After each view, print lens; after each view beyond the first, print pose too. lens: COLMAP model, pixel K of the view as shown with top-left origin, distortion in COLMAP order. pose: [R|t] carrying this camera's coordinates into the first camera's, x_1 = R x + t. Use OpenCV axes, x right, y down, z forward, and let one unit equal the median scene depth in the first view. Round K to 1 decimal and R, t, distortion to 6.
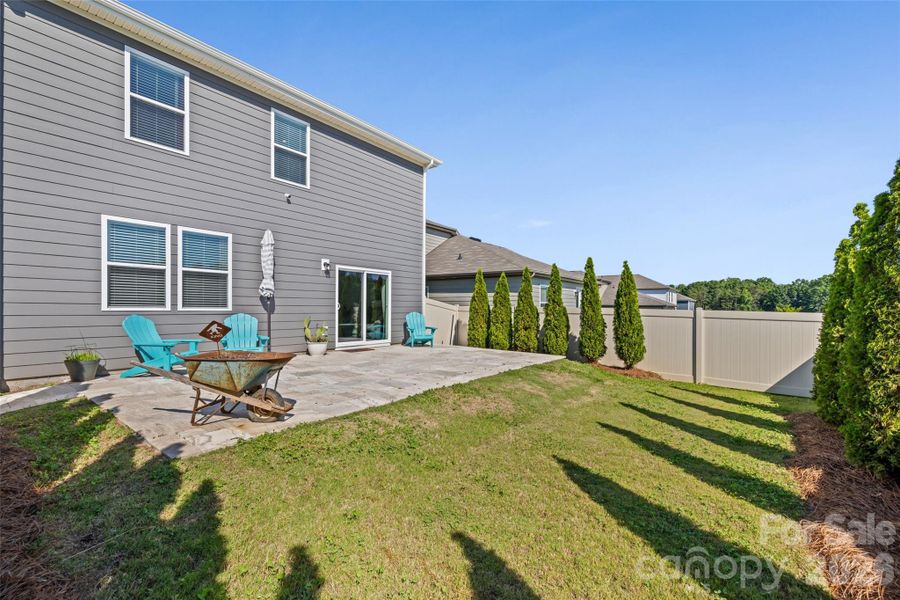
lens RADIAL K [[378.1, 0, 448.5], [0, 378.1, 296.0], [0, 0, 1]] dist [0.000316, -0.000029]
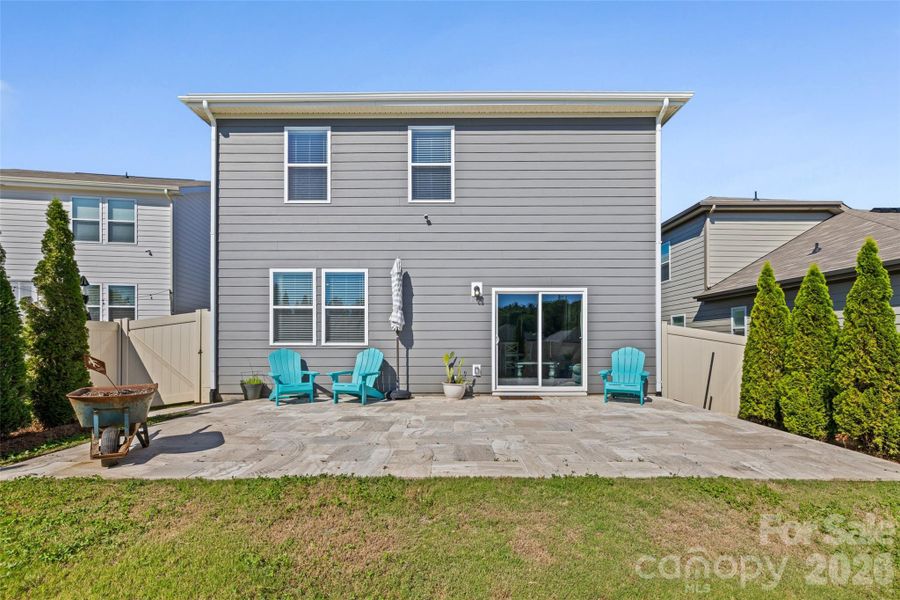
lens RADIAL K [[406.3, 0, 451.2], [0, 406.3, 332.6], [0, 0, 1]] dist [-0.002515, -0.000254]
pose [[0.616783, -0.025377, -0.786724, 0.362552], [0.031325, 0.999480, -0.007682, 0.017892], [0.786509, -0.019906, 0.617257, 0.453965]]
